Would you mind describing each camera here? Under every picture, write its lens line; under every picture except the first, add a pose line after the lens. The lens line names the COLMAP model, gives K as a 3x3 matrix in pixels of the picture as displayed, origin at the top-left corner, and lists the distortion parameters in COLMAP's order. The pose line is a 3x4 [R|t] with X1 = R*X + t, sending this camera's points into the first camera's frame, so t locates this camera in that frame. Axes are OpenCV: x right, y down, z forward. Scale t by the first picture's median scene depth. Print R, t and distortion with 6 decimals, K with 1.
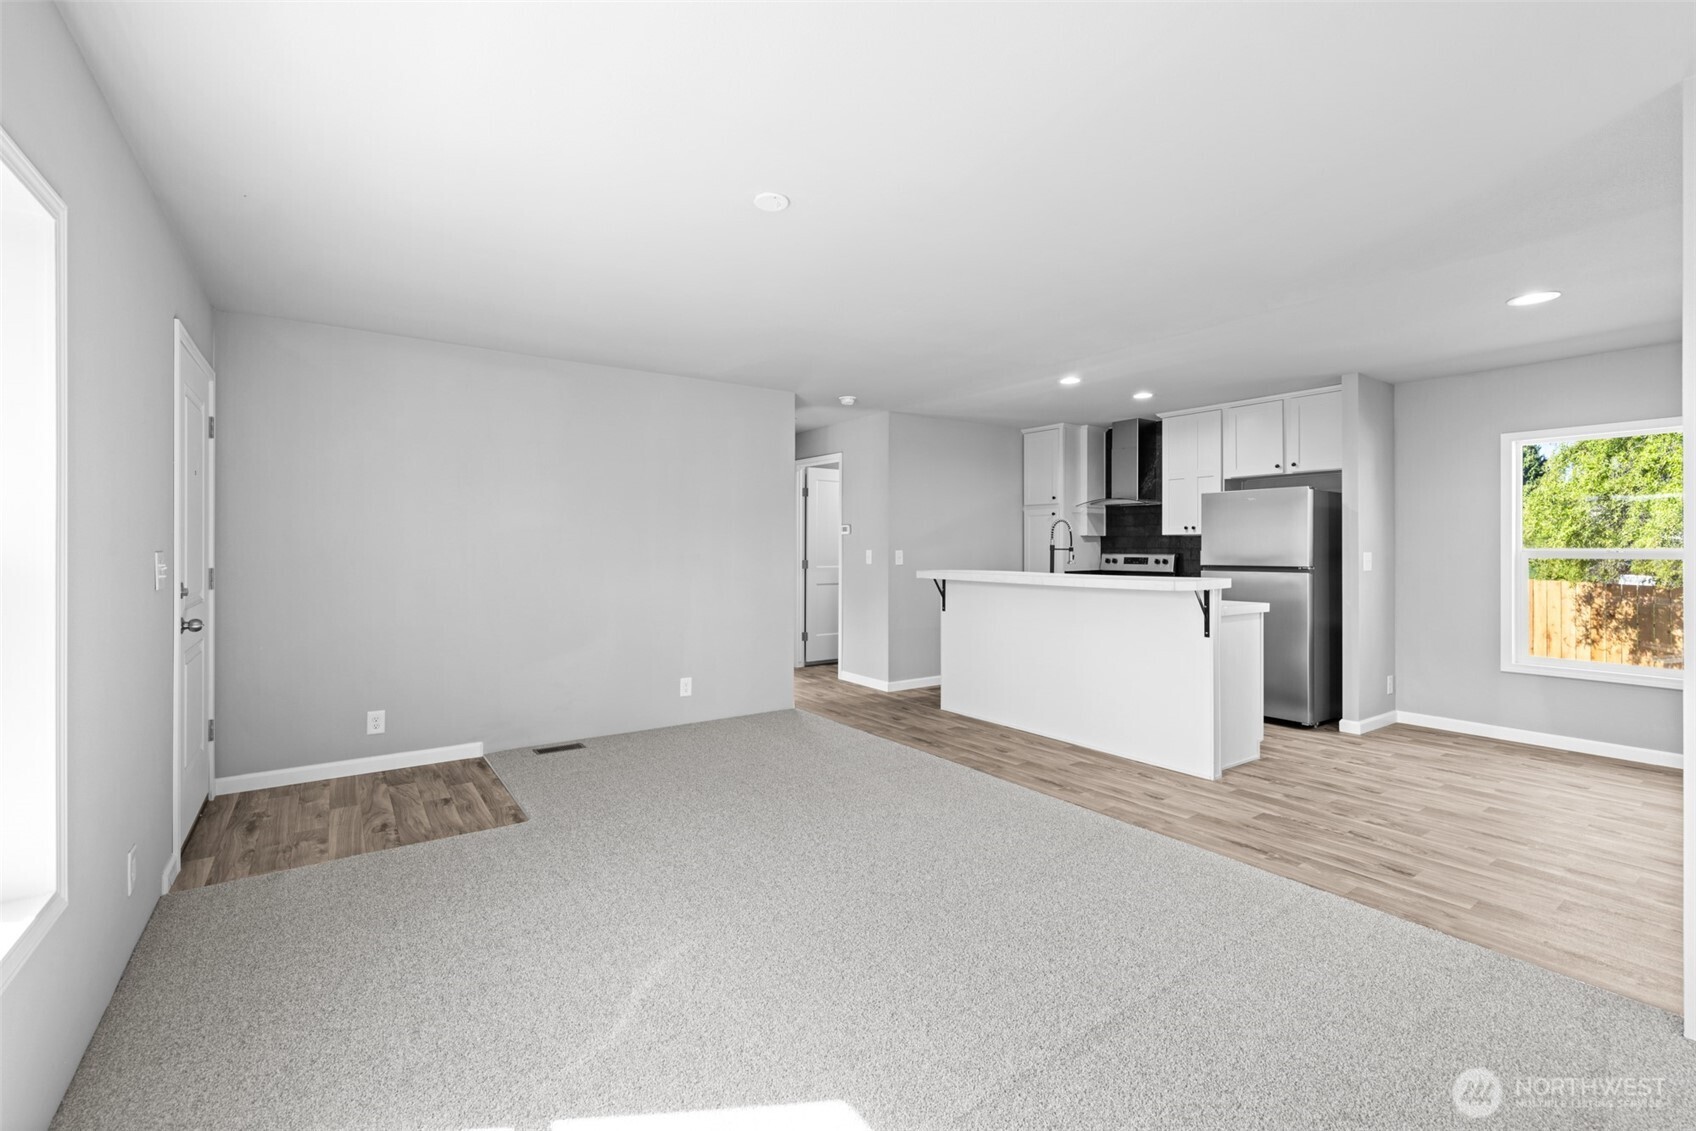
lens RADIAL K [[729.0, 0, 857.5], [0, 729.0, 551.2], [0, 0, 1]] dist [0.002935, 0.001383]
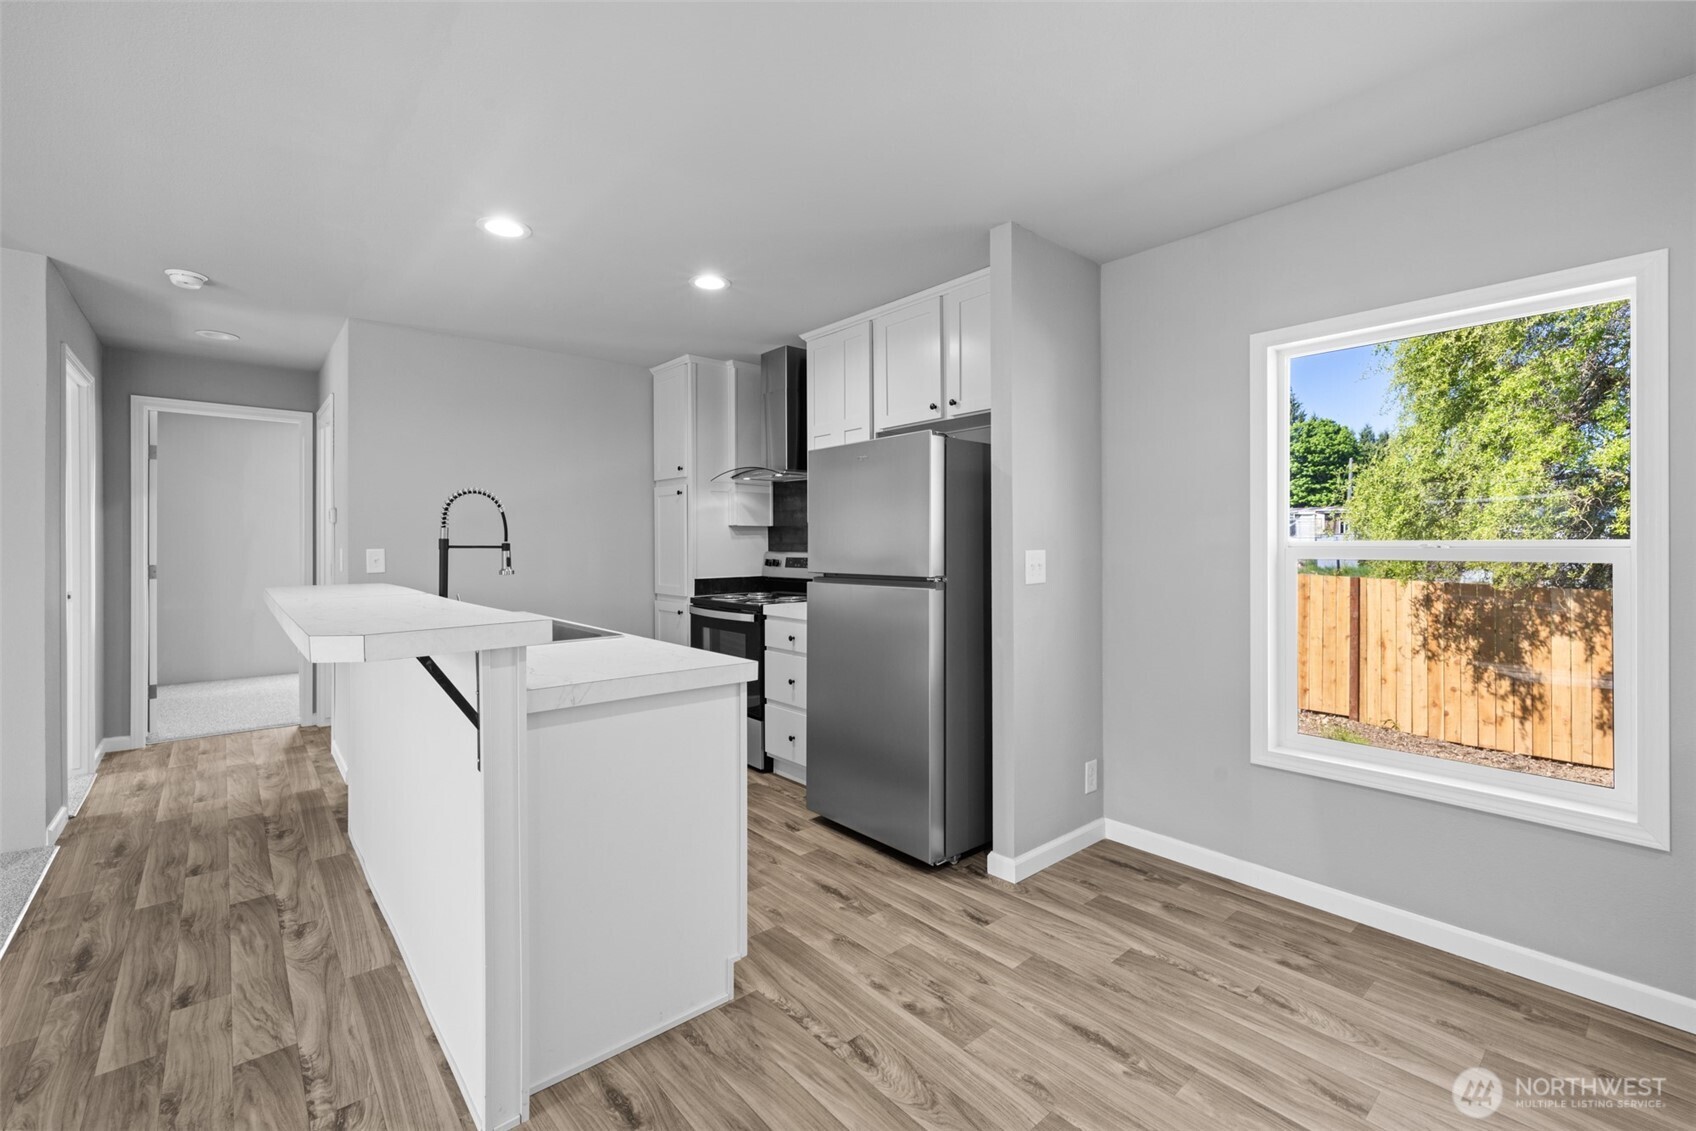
lens RADIAL K [[729.0, 0, 848.9], [0, 729.0, 541.7], [0, 0, 1]] dist [0.002935, 0.001383]
pose [[0.994711, -0.004050, 0.102634, 0.306559], [0.004733, 0.999968, -0.006419, -0.001201], [-0.102604, 0.006871, 0.994699, 0.282071]]
